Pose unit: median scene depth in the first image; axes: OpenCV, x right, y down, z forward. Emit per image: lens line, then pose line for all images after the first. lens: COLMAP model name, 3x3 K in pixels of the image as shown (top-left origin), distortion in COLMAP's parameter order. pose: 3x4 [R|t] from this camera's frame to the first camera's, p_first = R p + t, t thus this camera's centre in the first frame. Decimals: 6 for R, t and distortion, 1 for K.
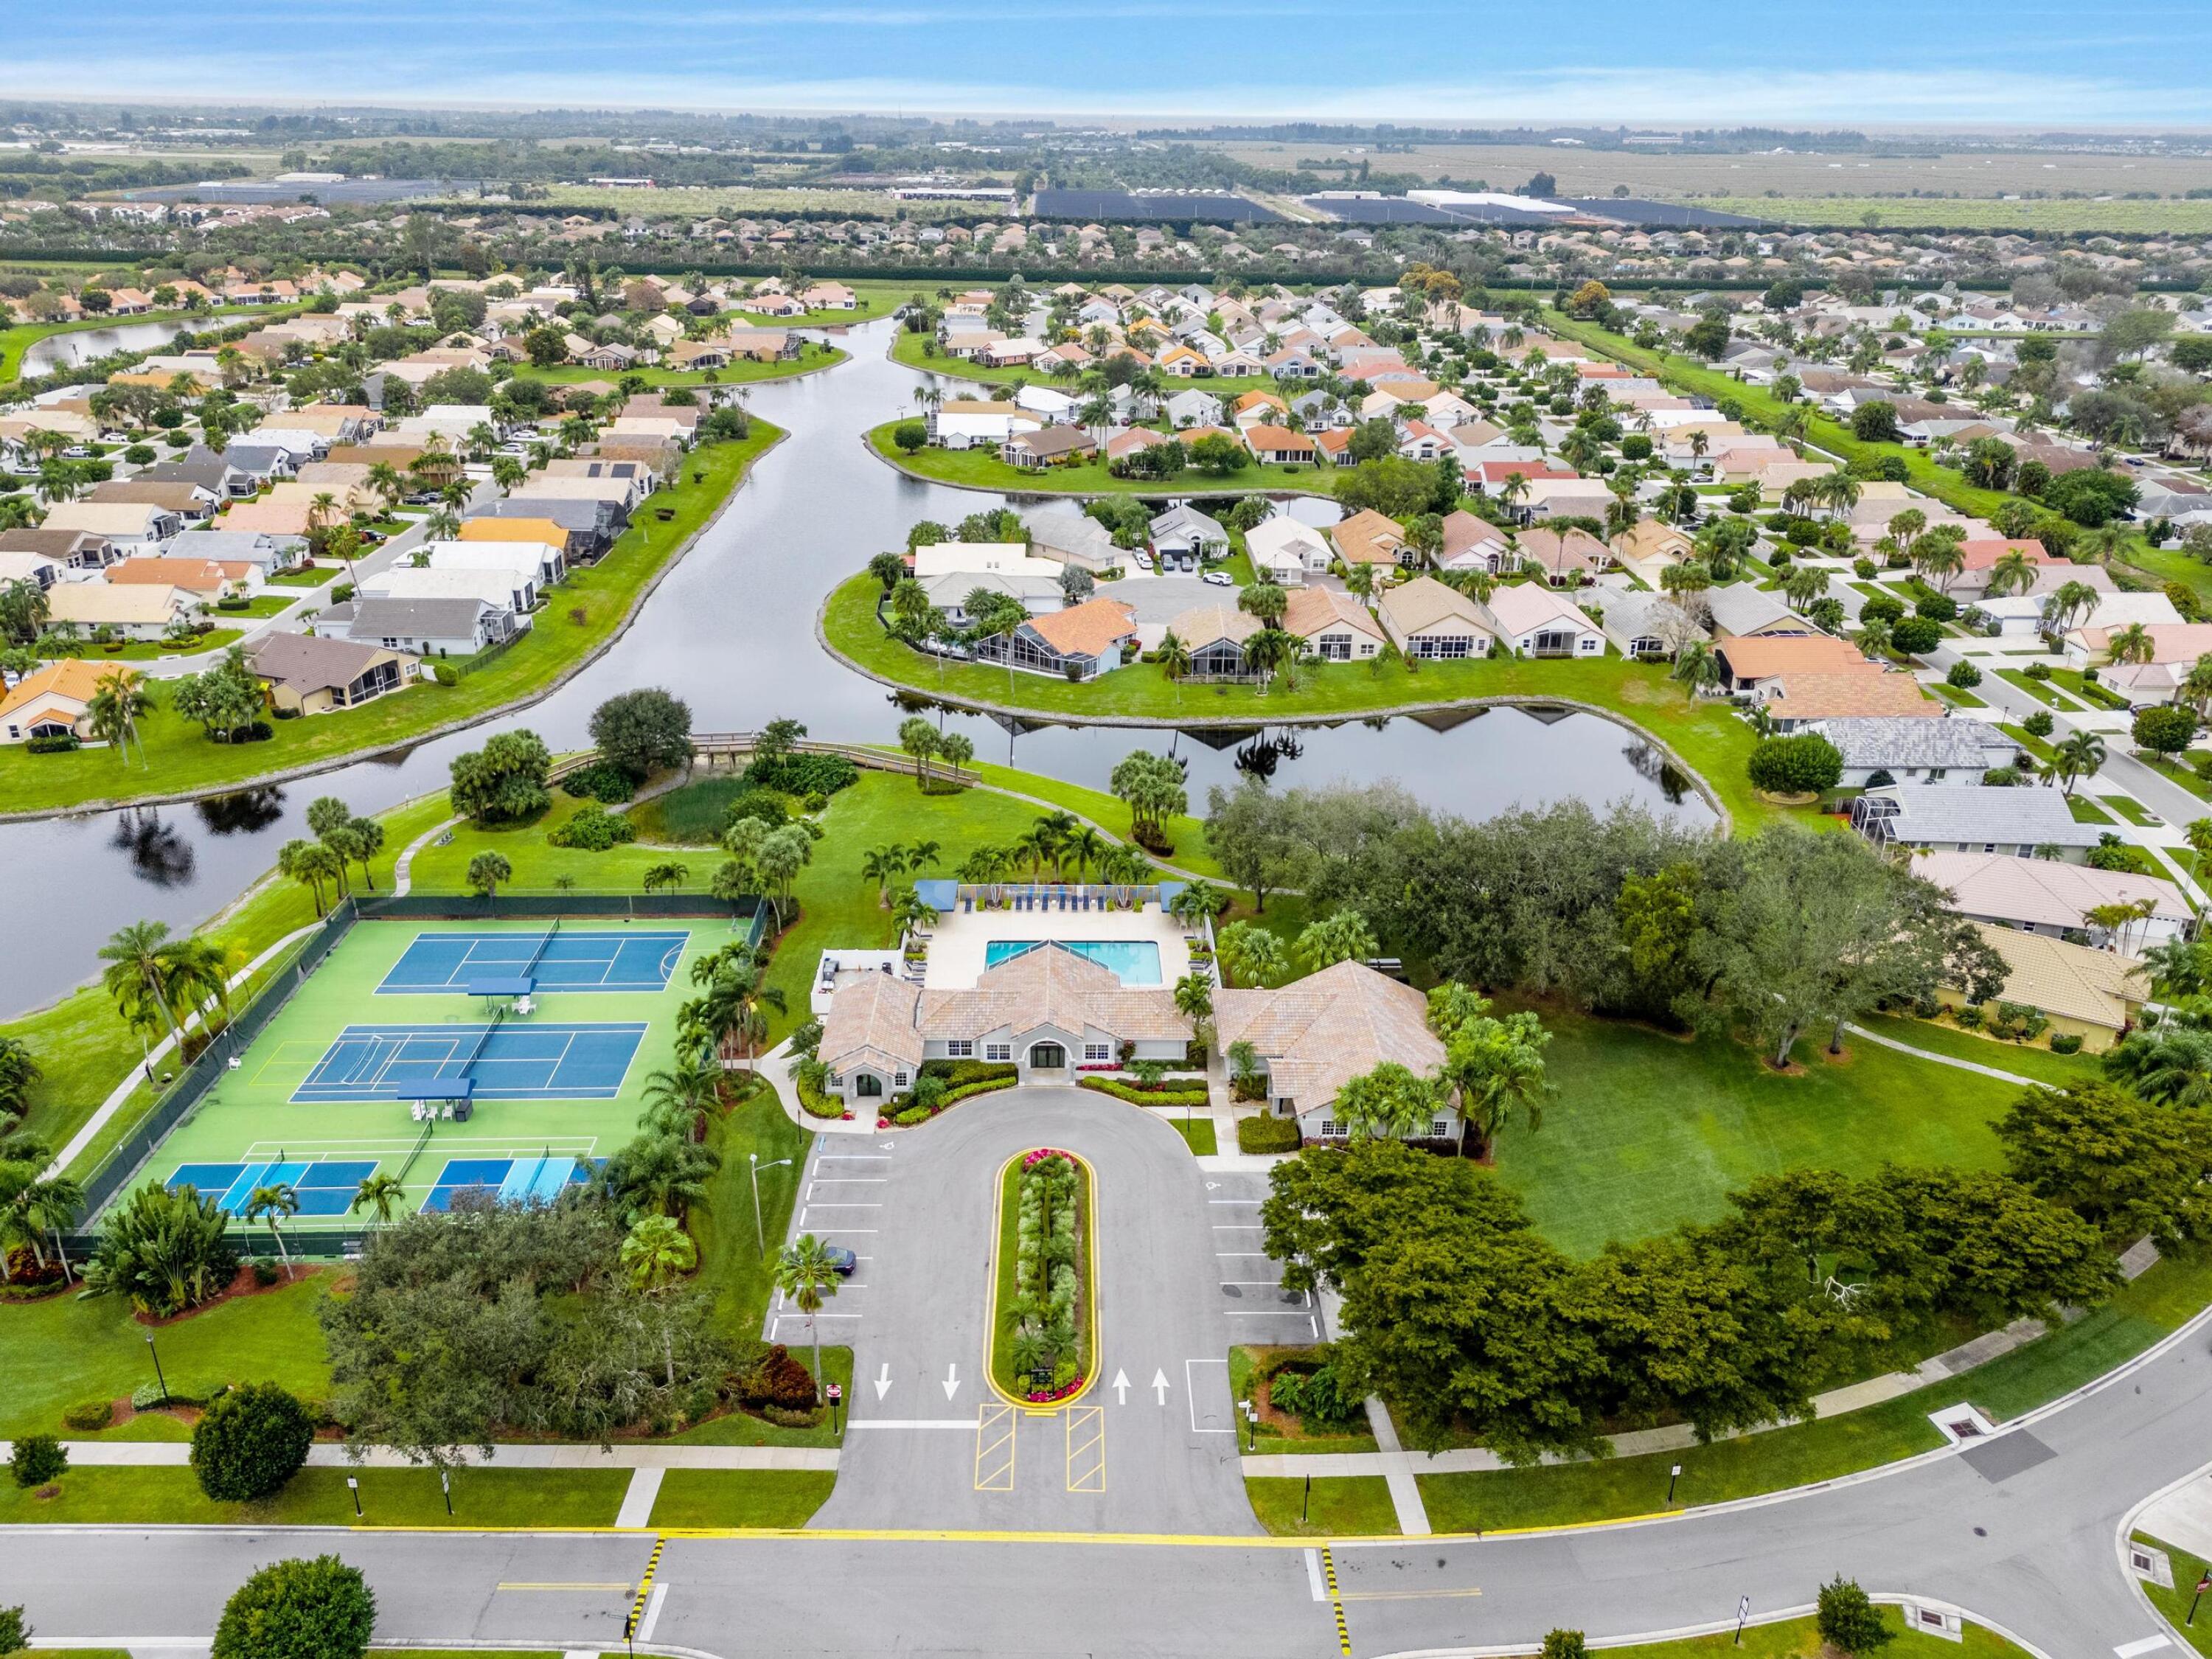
lens RADIAL K [[1614.1, 0, 1106.0], [0, 1614.1, 829.5], [0, 0, 1]] dist [0.074908, -0.059595]
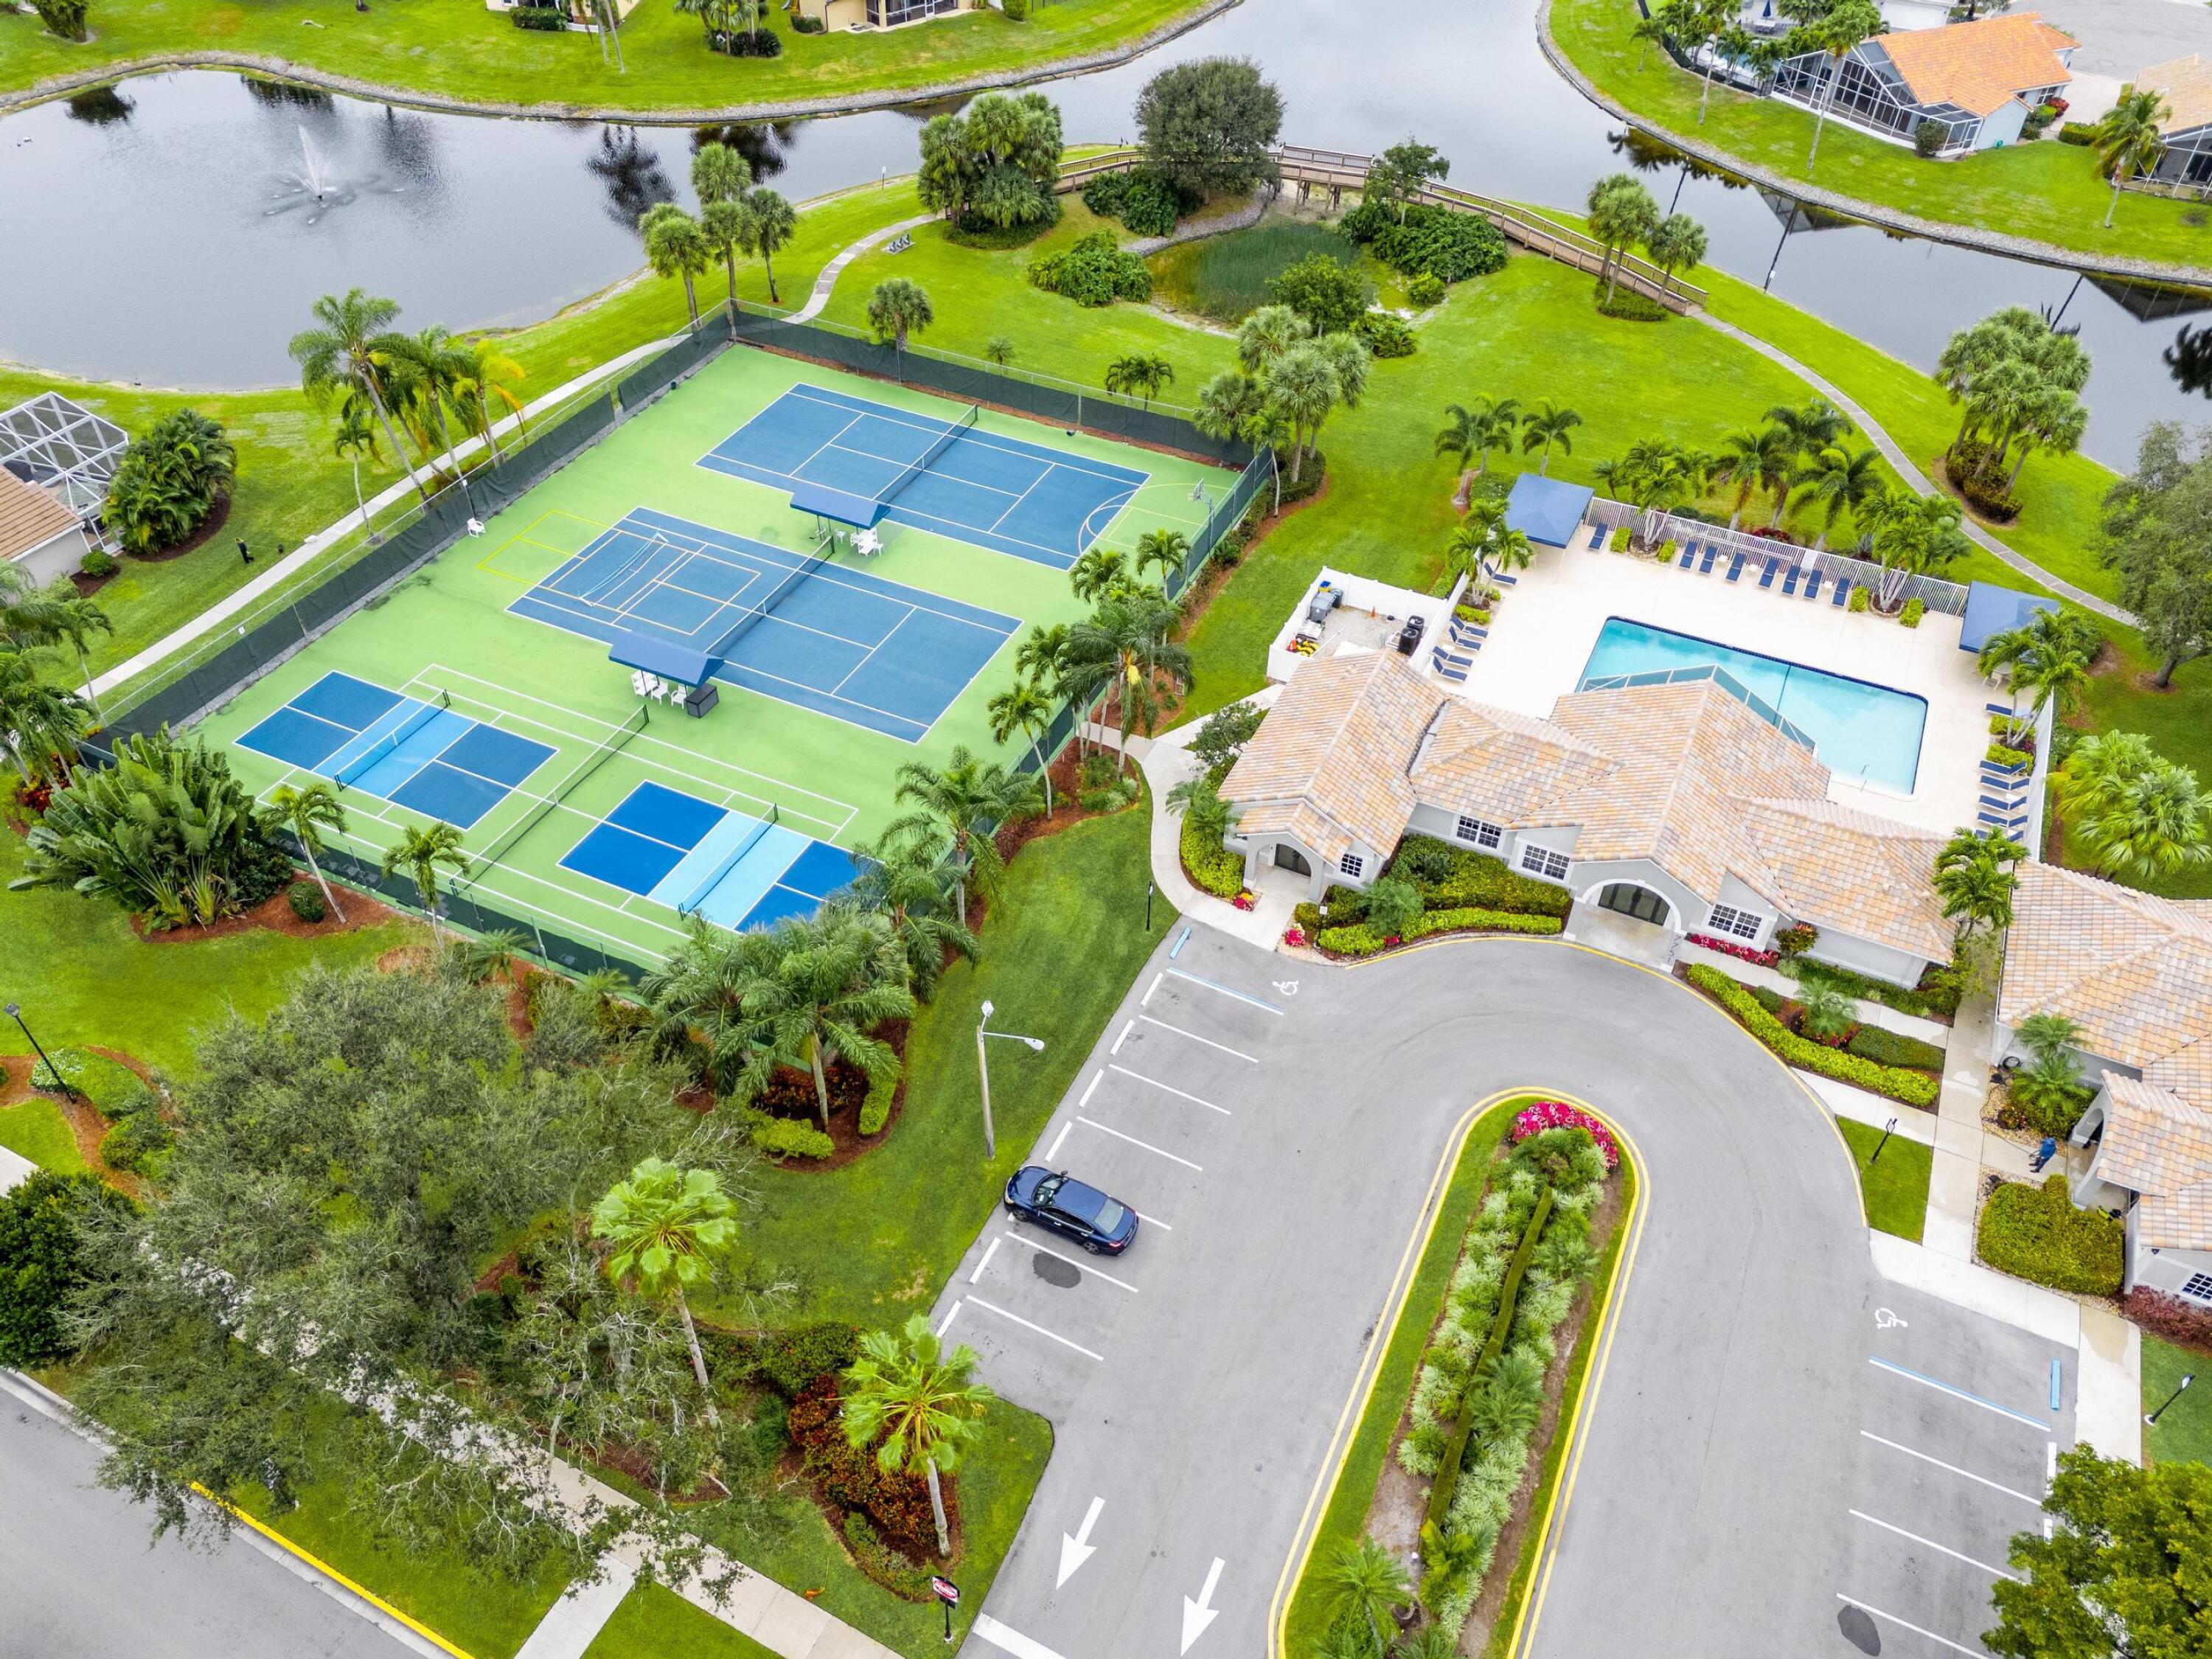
lens RADIAL K [[1614.1, 0, 1106.0], [0, 1614.1, 829.5], [0, 0, 1]] dist [0.074908, -0.059595]
pose [[0.893334, 0.308071, -0.327179, -0.015867], [-0.187244, 0.917005, 0.352196, -0.023561], [0.408526, -0.253366, 0.876876, 0.312724]]
